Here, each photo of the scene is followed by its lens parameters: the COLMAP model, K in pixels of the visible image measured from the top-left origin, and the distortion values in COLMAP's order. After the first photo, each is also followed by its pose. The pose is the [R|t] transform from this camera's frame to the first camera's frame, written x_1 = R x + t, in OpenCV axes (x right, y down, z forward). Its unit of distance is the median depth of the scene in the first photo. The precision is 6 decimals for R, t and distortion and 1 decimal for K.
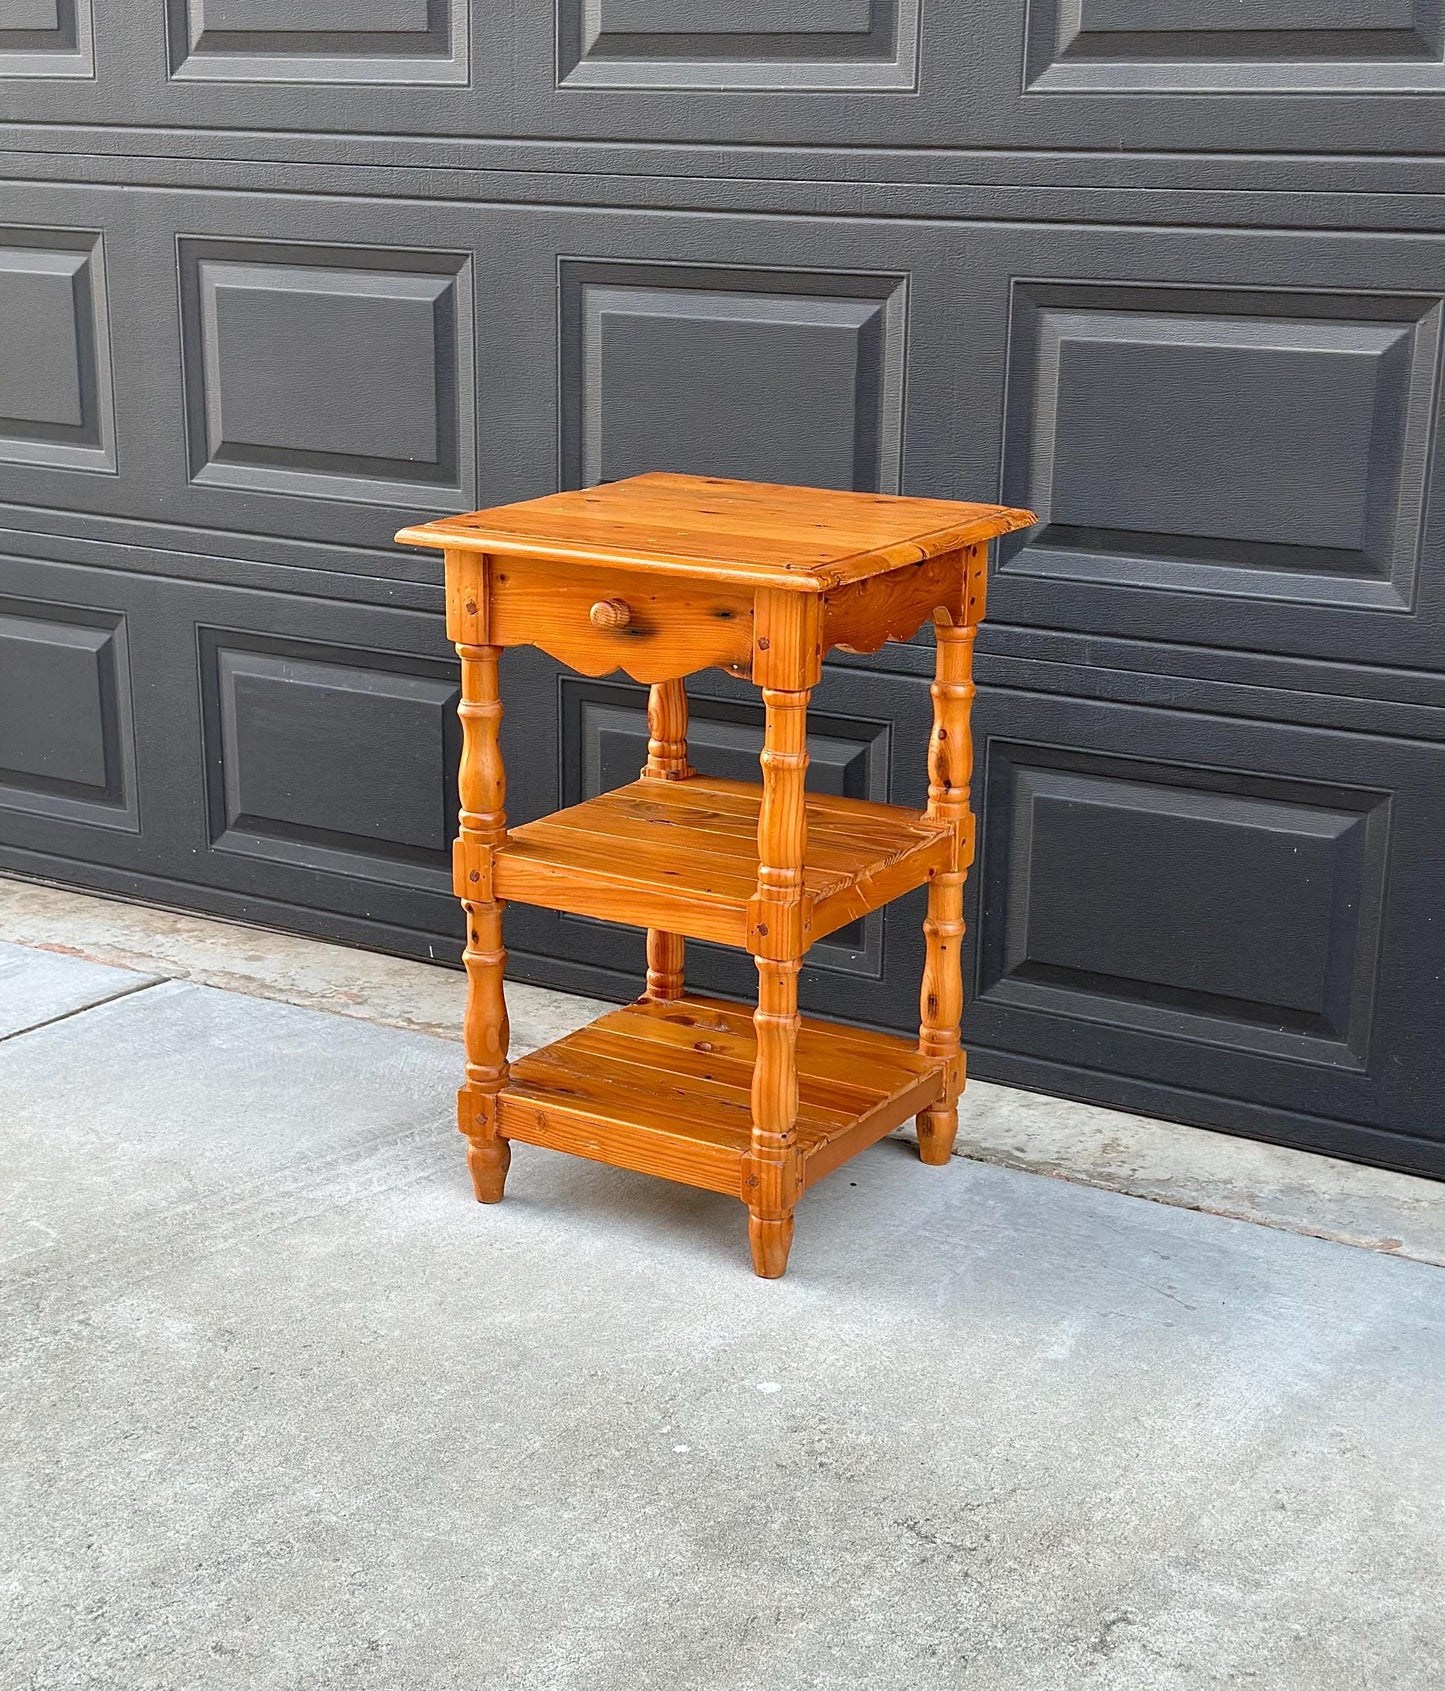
lens RADIAL K [[2656.8, 0, 737.8], [0, 2656.8, 957.3], [0, 0, 1]] dist [0.136975, 0.000000]
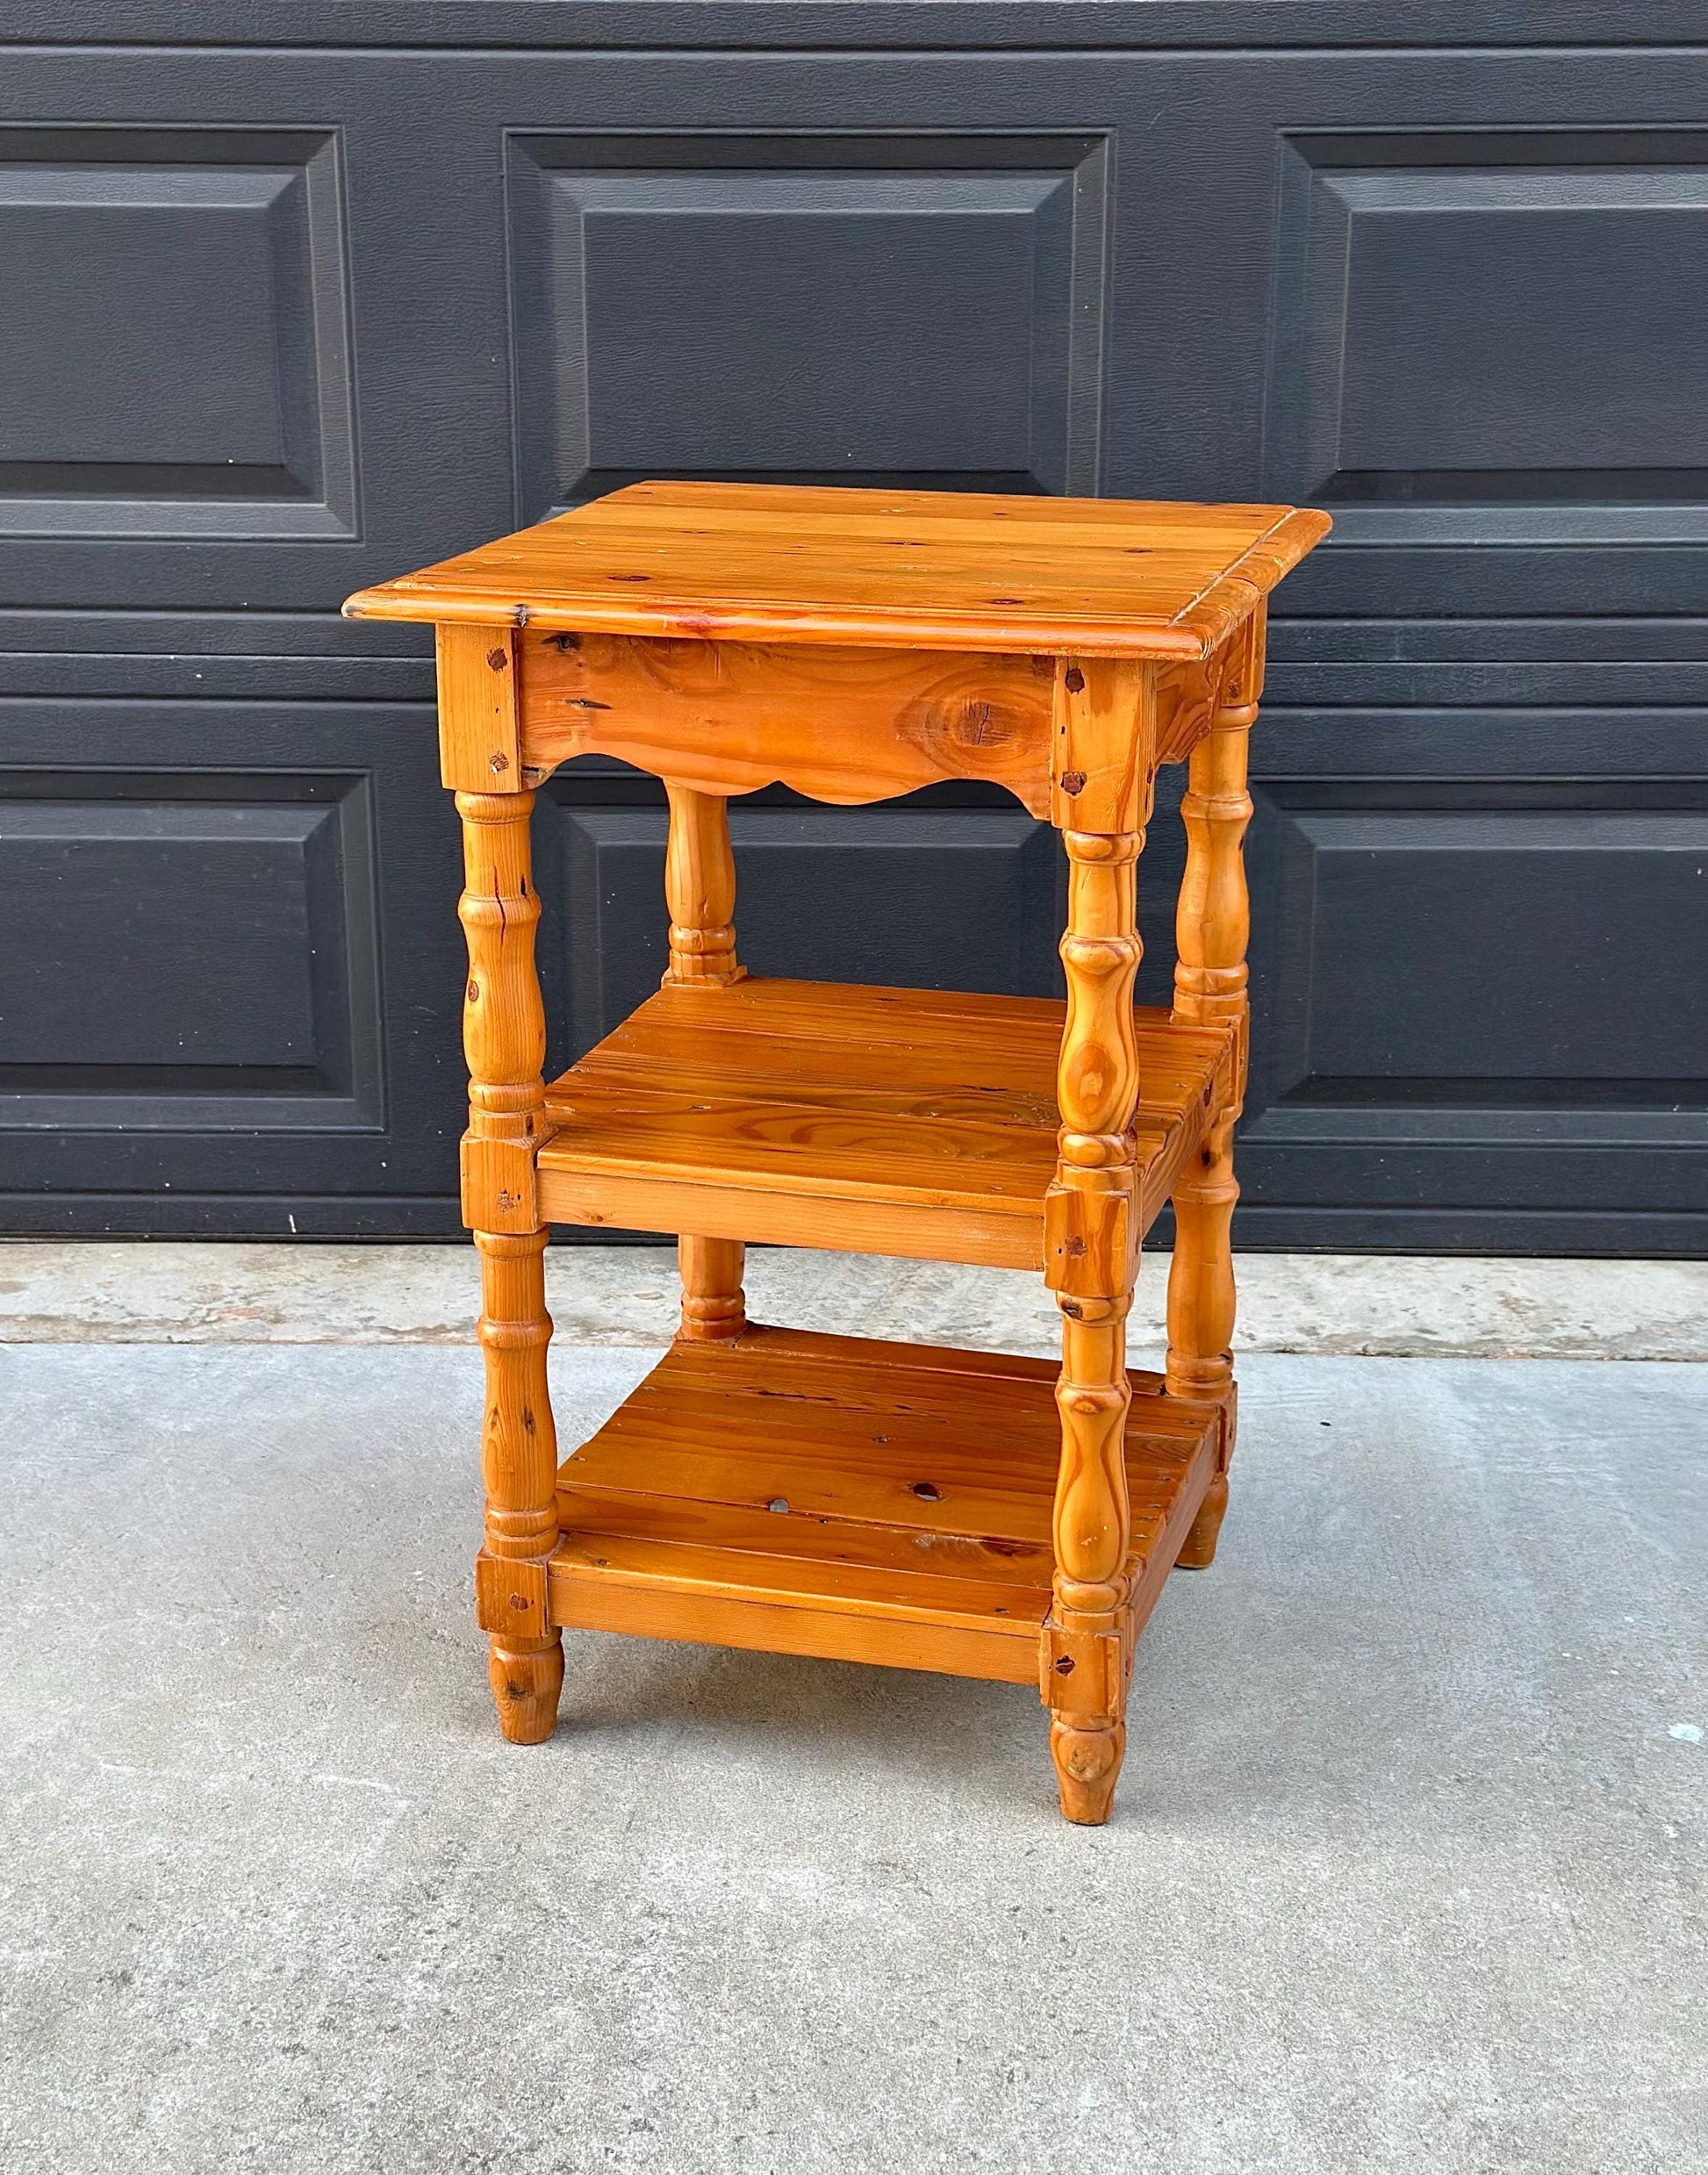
lens RADIAL K [[3217.8, 0, 830.8], [0, 3217.8, 1102.9], [0, 0, 1]] dist [0.132479, 0.000000]
pose [[0.868161, -0.164355, 0.468277, -0.462458], [0.159933, 0.985885, 0.049516, -0.062250], [-0.469805, 0.031905, 0.882193, 0.310537]]
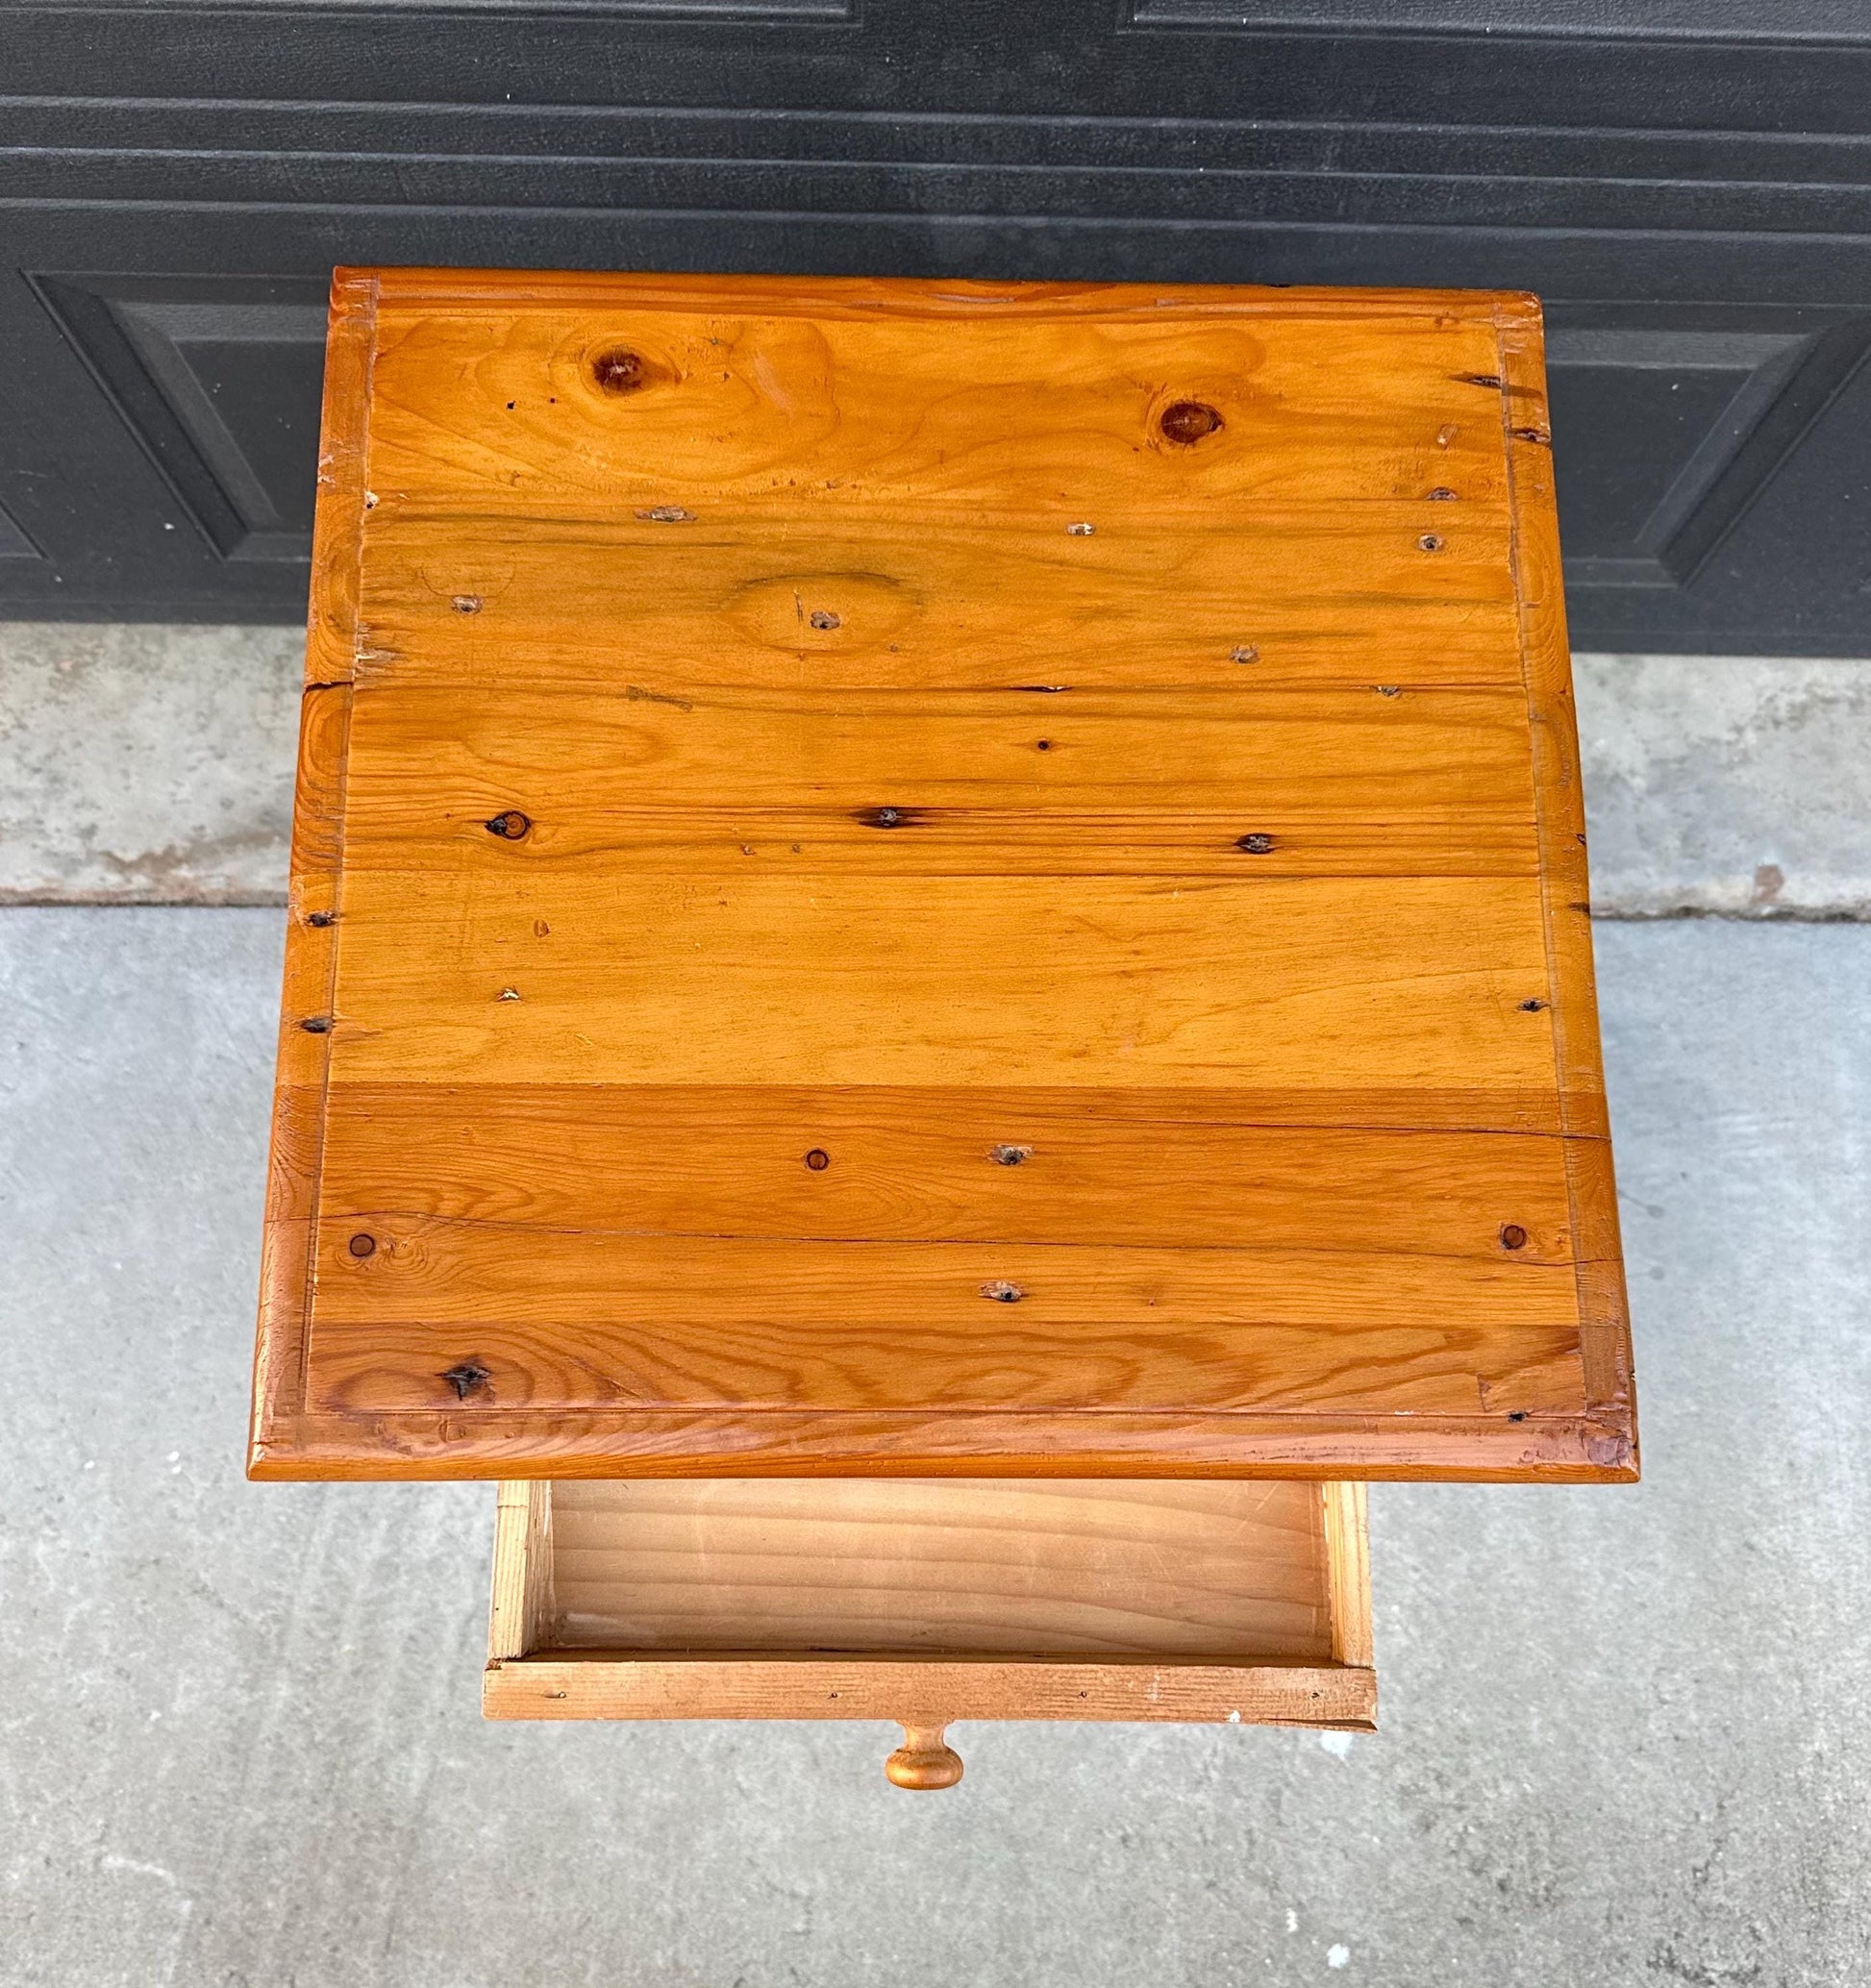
lens RADIAL K [[1860.2, 0, 938.7], [0, 1860.2, 1103.6], [0, 0, 1]] dist [-0.007576, 0.000000]
pose [[0.856922, -0.499793, 0.126062, -0.053022], [0.145836, 0.469663, 0.870717, -0.343965], [-0.494385, -0.727753, 0.475352, 0.800297]]
